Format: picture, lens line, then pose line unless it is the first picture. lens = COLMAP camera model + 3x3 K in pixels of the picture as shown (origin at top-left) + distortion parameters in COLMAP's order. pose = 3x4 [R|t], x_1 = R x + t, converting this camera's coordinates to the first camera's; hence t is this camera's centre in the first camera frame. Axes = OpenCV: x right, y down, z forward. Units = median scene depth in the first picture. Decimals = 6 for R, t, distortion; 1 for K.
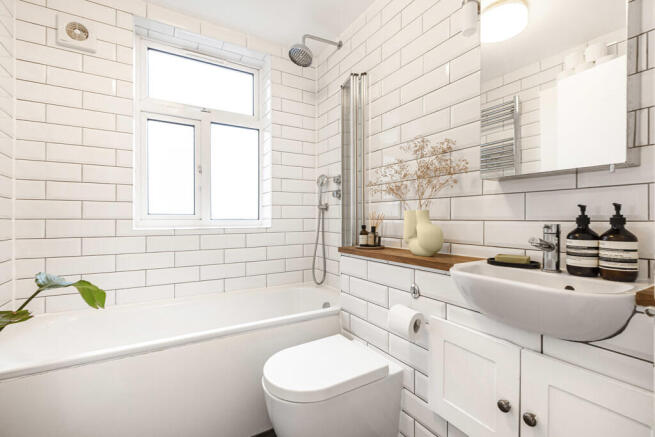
lens RADIAL K [[291.7, 0, 327.5], [0, 291.7, 218.5], [0, 0, 1]] dist [0.000619, 0.000366]
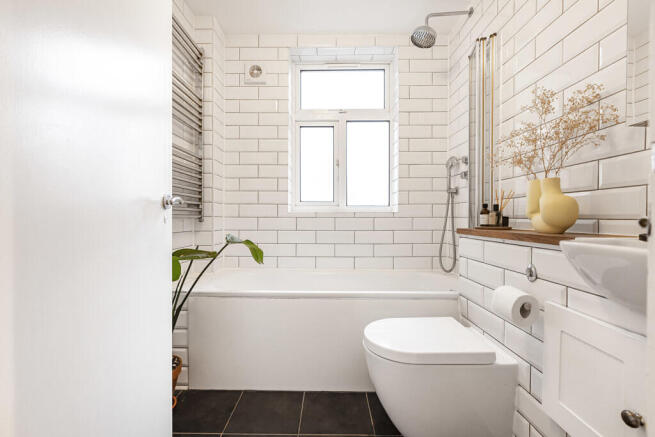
lens RADIAL K [[289.2, 0, 325.0], [0, 289.2, 219.5], [0, 0, 1]] dist [0.001858, 0.000337]
pose [[0.852996, 0.007074, -0.521870, 0.160892], [-0.003999, 0.999967, 0.007018, 0.064106], [0.521903, -0.003899, 0.852996, -0.022811]]
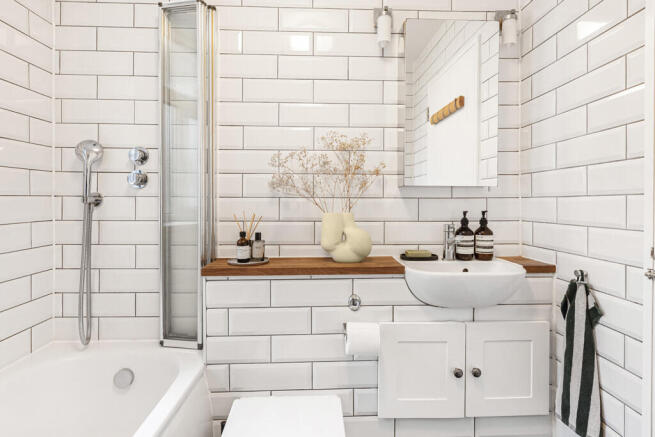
lens RADIAL K [[368.4, 0, 329.0], [0, 368.4, 203.3], [0, 0, 1]] dist [-0.000450, -0.000202]
pose [[0.482921, -0.006310, 0.875641, -0.528362], [-0.000132, 0.999973, 0.007279, -0.049315], [-0.875664, -0.003631, 0.482907, 0.367651]]
